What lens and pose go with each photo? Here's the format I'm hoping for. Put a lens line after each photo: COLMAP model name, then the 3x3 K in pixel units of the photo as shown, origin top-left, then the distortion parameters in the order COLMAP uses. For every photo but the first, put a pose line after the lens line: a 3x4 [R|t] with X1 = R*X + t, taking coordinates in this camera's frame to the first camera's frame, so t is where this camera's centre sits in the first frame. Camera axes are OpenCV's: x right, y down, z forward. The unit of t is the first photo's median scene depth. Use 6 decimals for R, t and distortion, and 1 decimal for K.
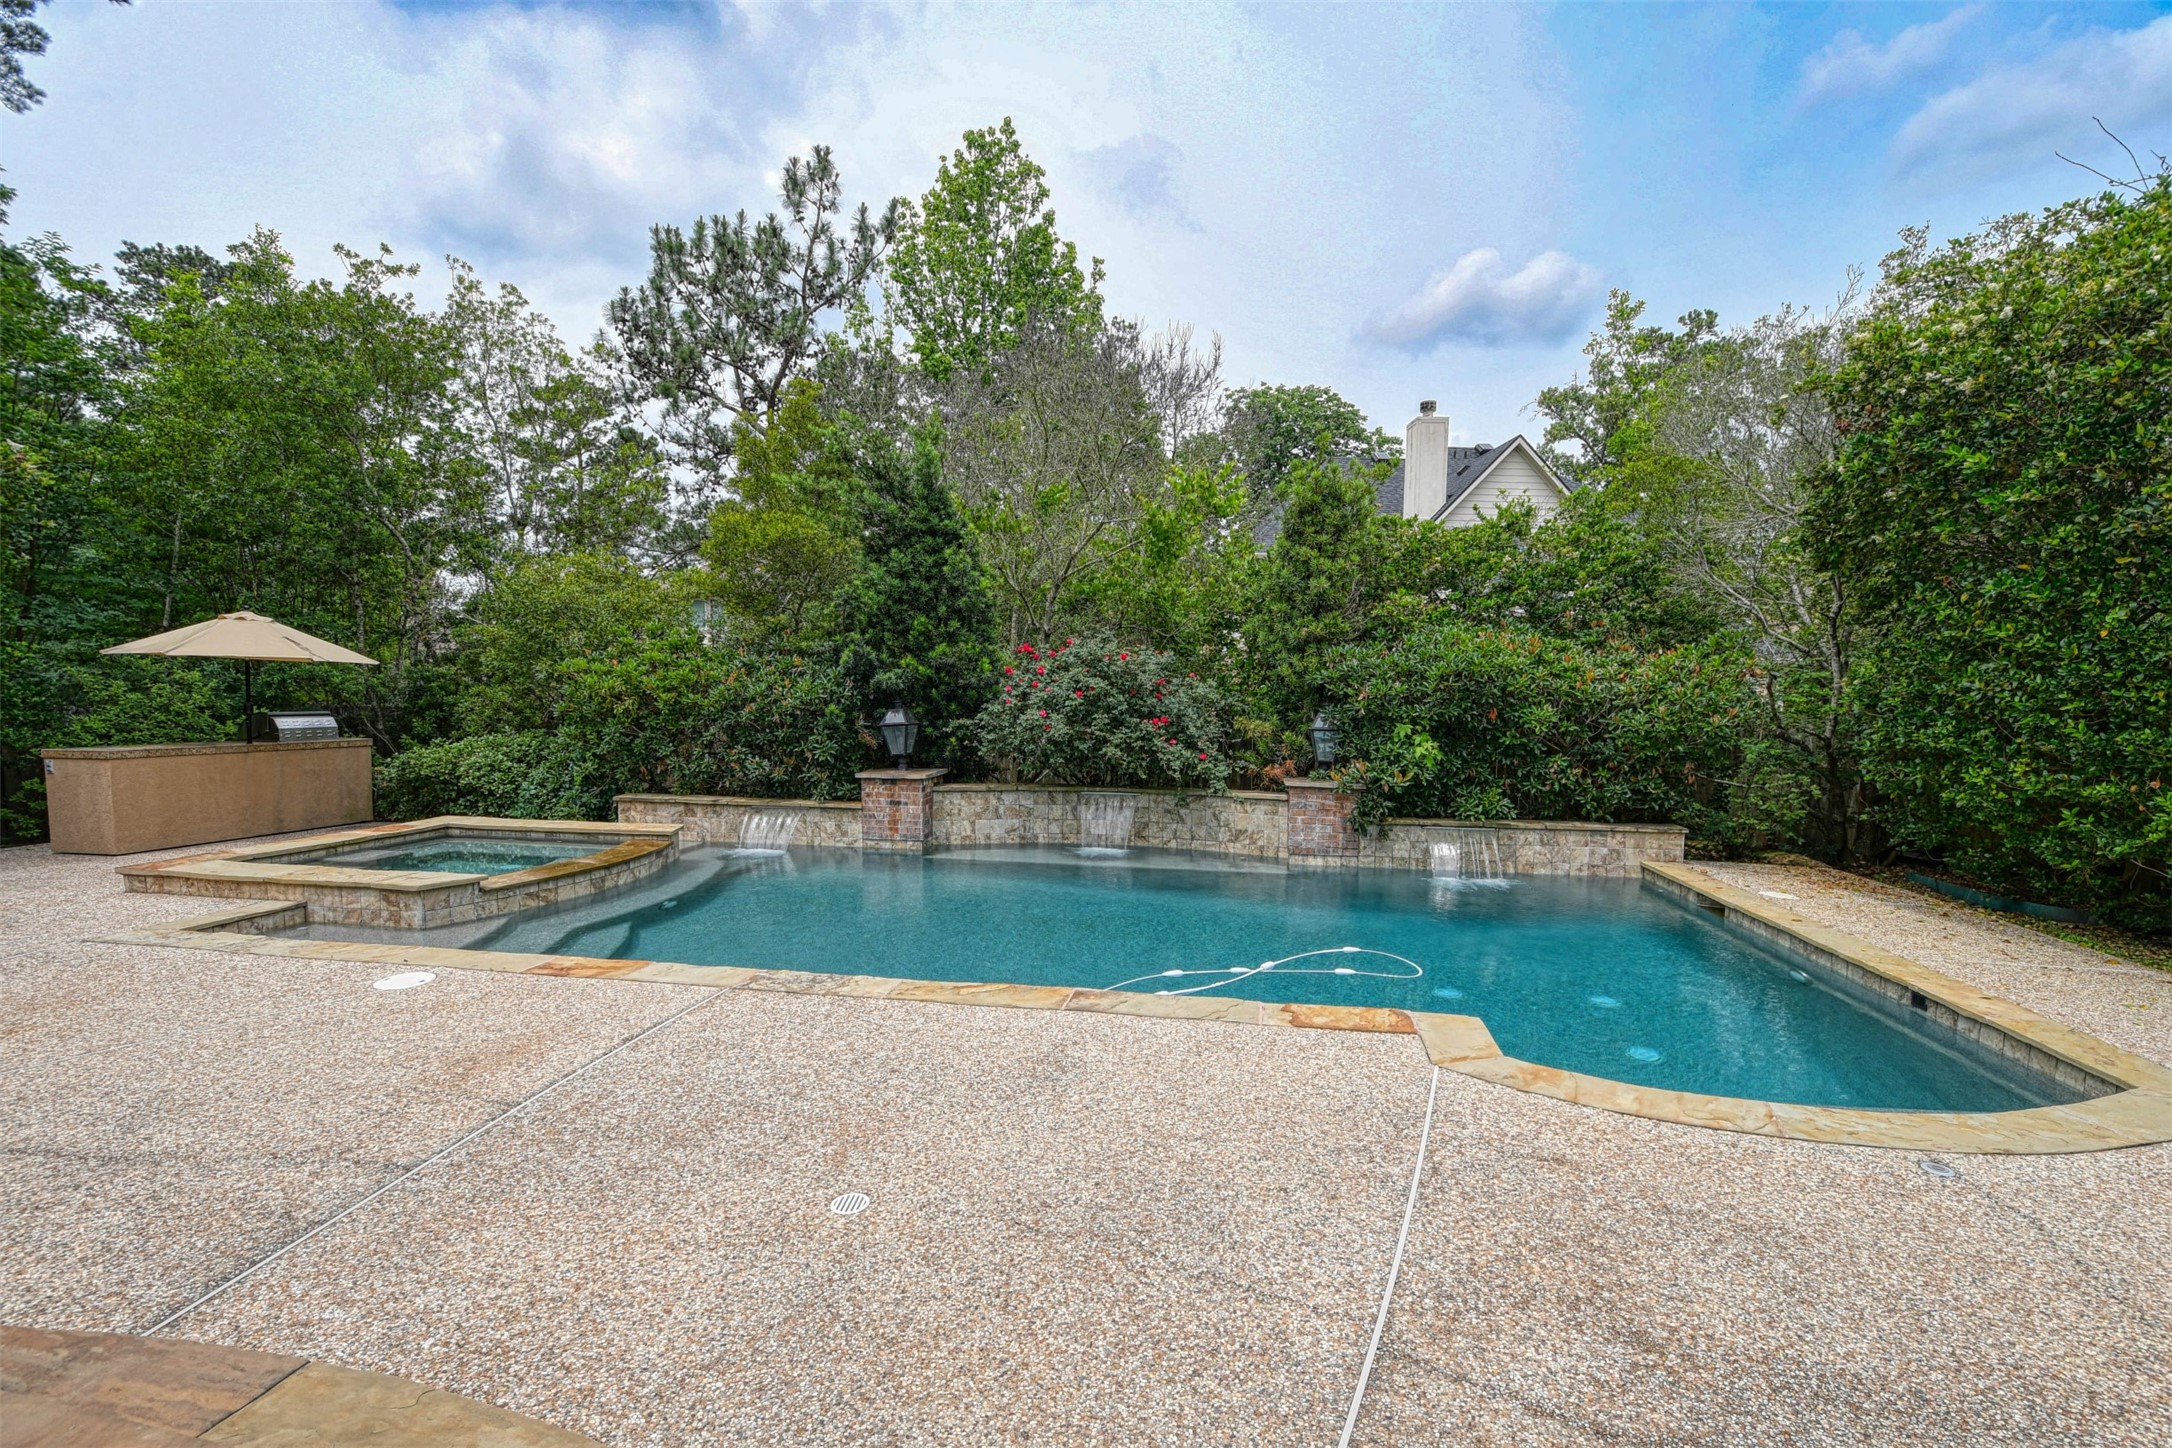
lens RADIAL K [[950.2, 0, 1098.9], [0, 950.2, 766.8], [0, 0, 1]] dist [0.007656, -0.016682]
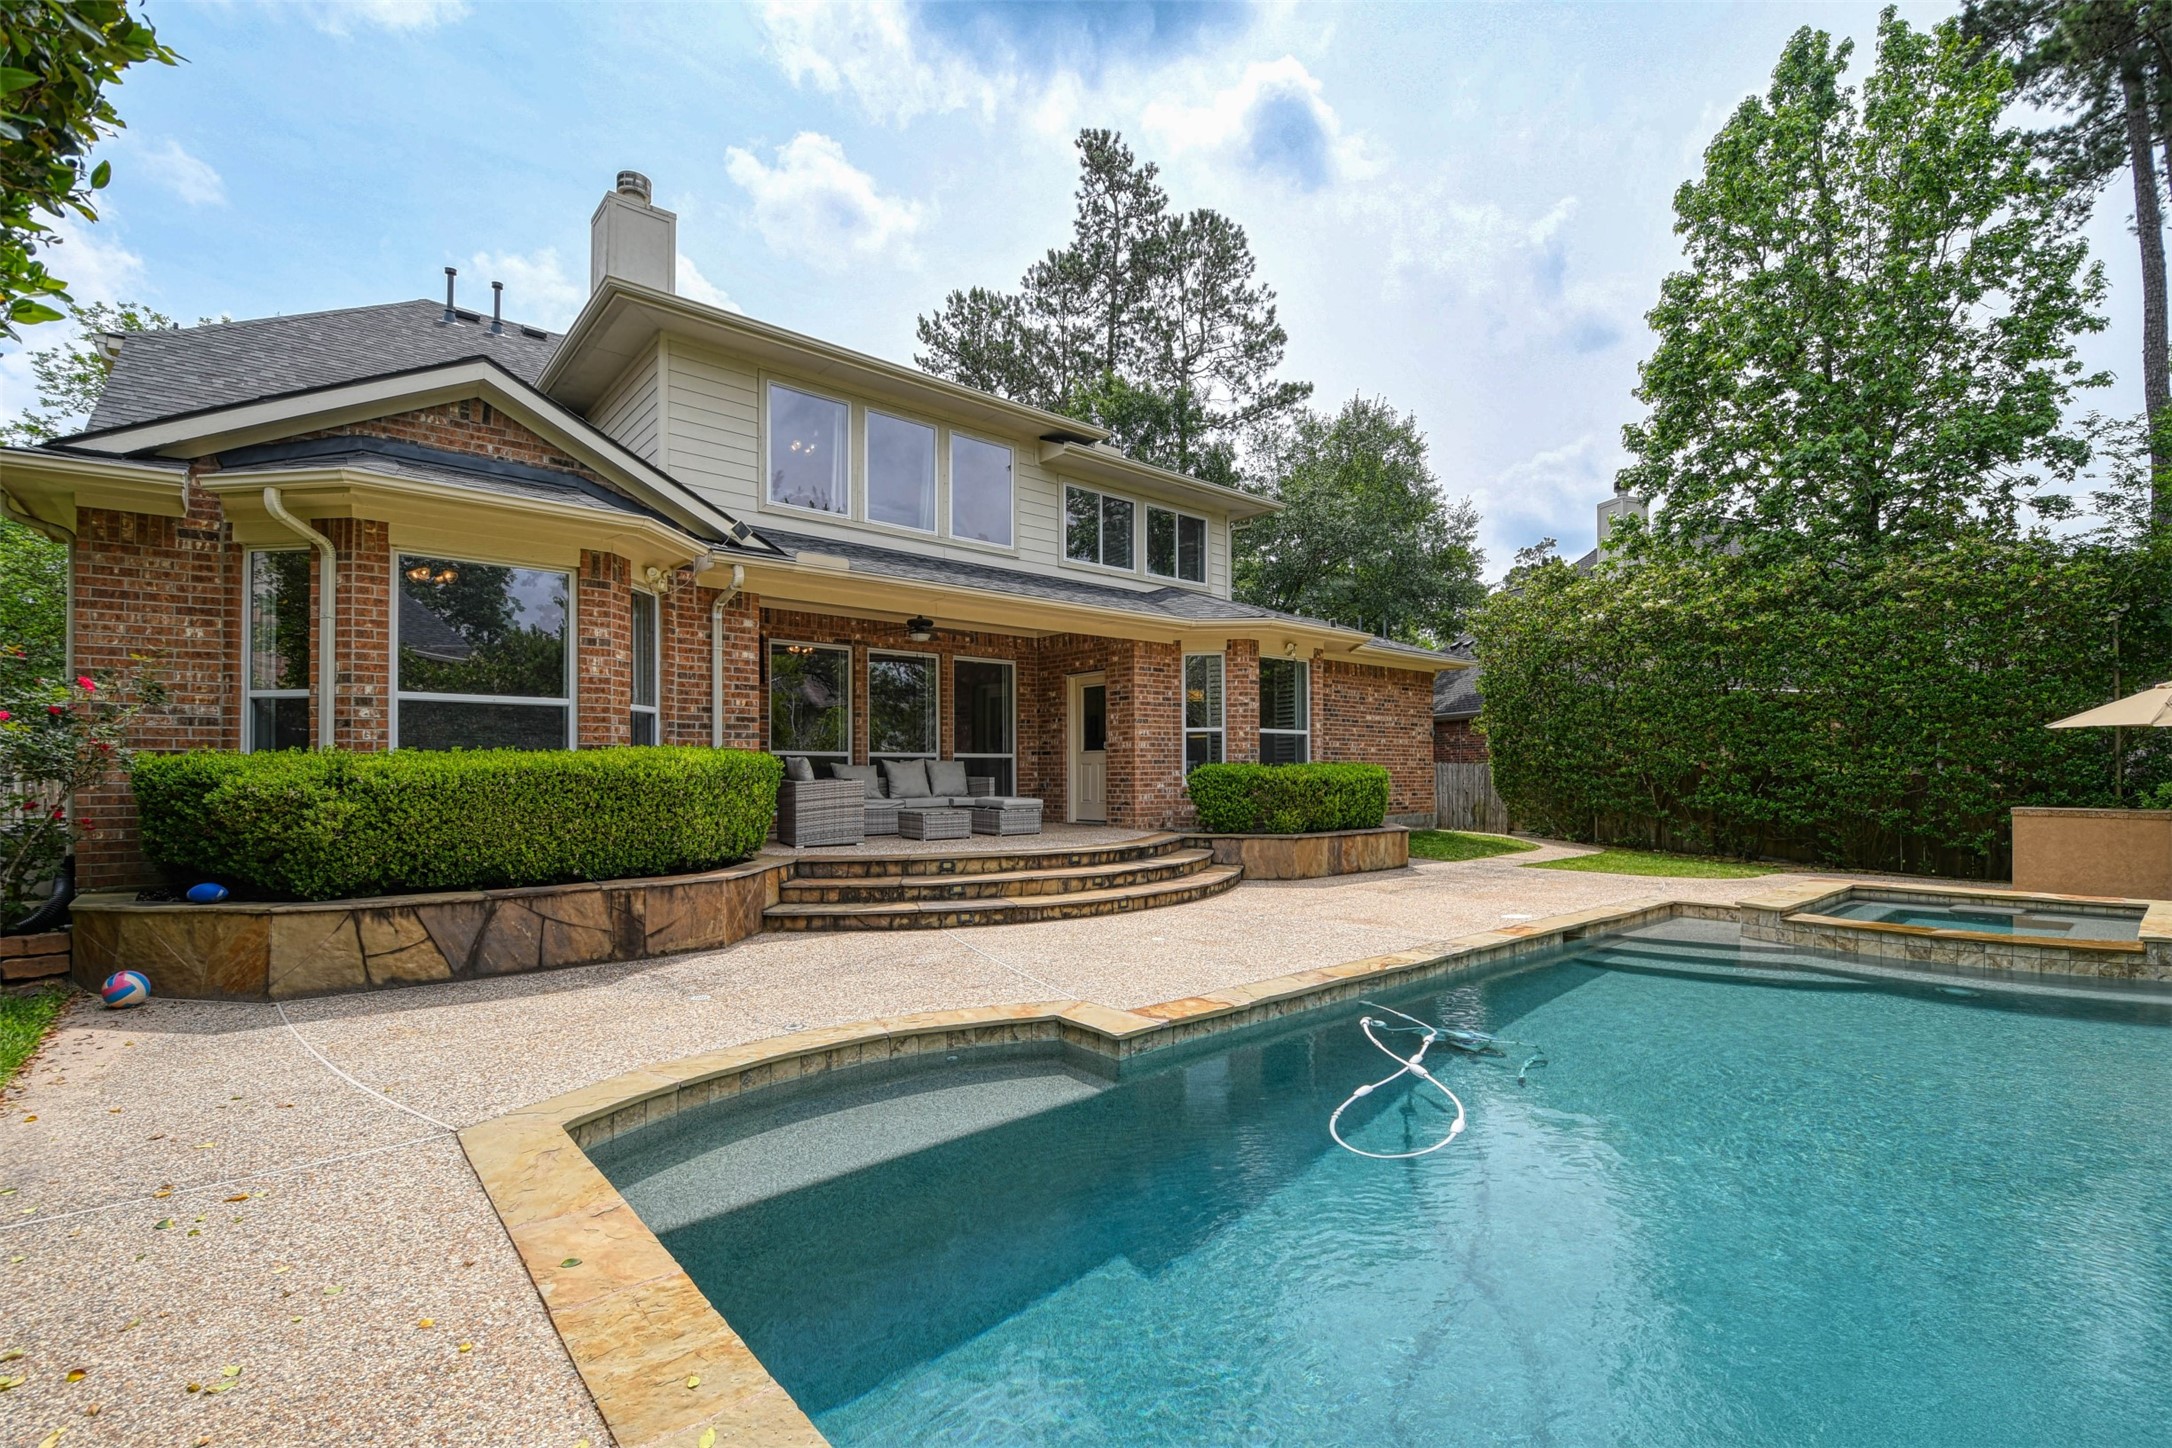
lens RADIAL K [[950.2, 0, 1096.1], [0, 950.2, 774.0], [0, 0, 1]] dist [0.007656, -0.016682]
pose [[-0.643270, -0.005840, -0.765617, 0.566968], [-0.065905, 0.996682, 0.047771, -0.036216], [0.762798, 0.081187, -0.641520, 0.754569]]
